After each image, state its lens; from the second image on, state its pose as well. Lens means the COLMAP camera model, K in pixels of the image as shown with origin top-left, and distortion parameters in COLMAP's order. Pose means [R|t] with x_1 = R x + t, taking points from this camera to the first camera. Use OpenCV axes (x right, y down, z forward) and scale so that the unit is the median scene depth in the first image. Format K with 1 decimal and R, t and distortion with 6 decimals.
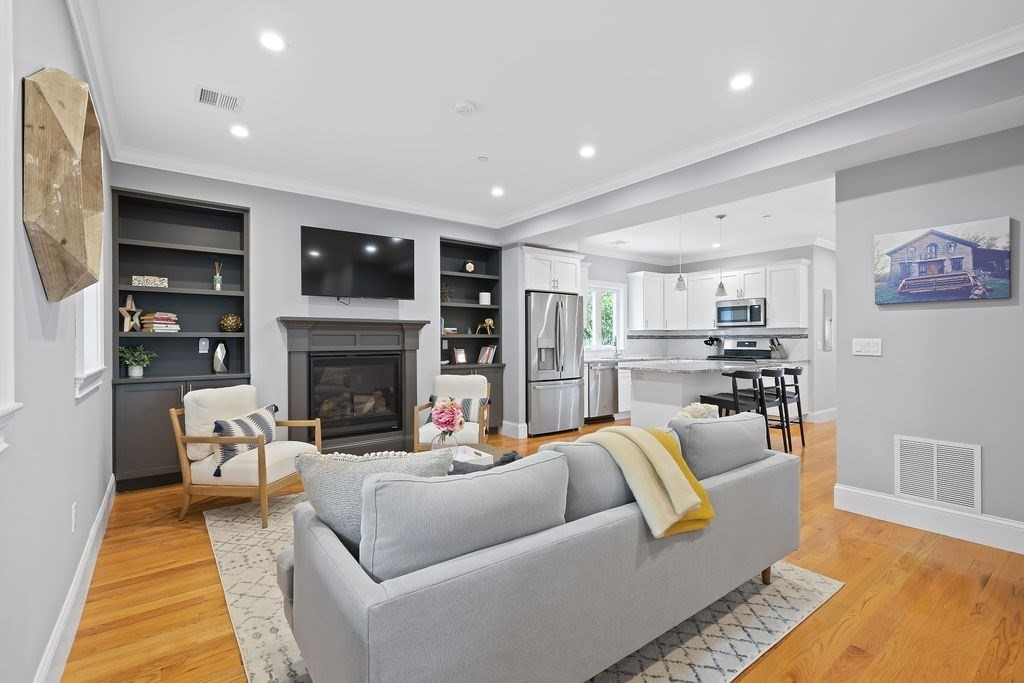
lens RADIAL K [[454.2, 0, 503.9], [0, 454.2, 342.1], [0, 0, 1]] dist [-0.001684, 0.001117]
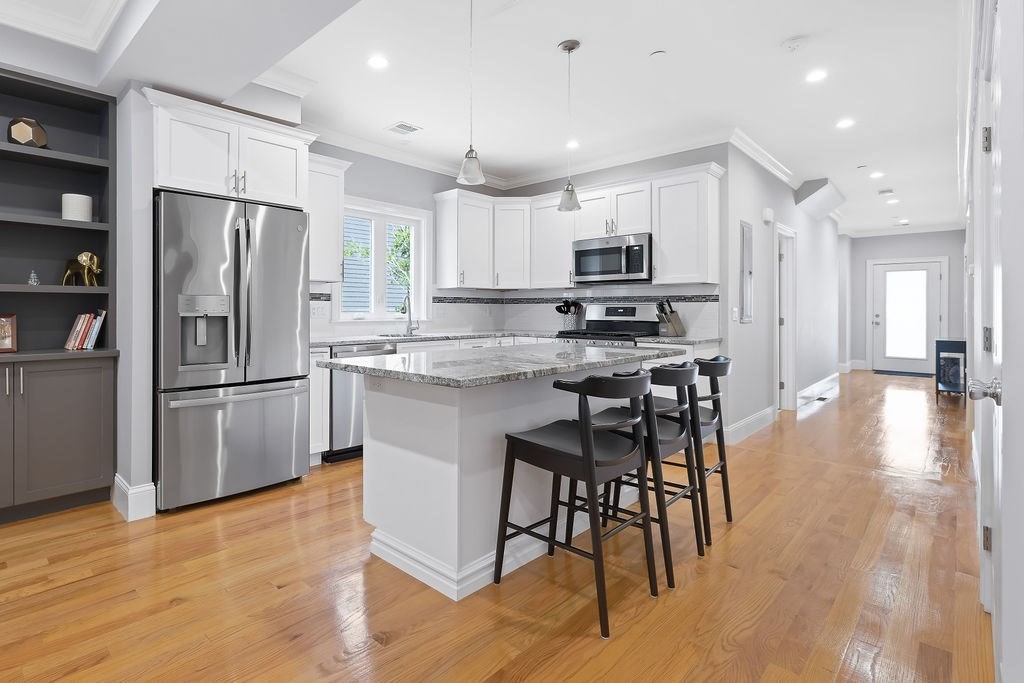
lens RADIAL K [[500.2, 0, 431.1], [0, 500.2, 307.9], [0, 0, 1]] dist [0.003208, -0.000943]
pose [[0.992712, 0.005402, 0.120390, 0.265508], [-0.004601, 0.999965, -0.006932, 0.006801], [-0.120423, 0.006327, 0.992702, 0.481090]]
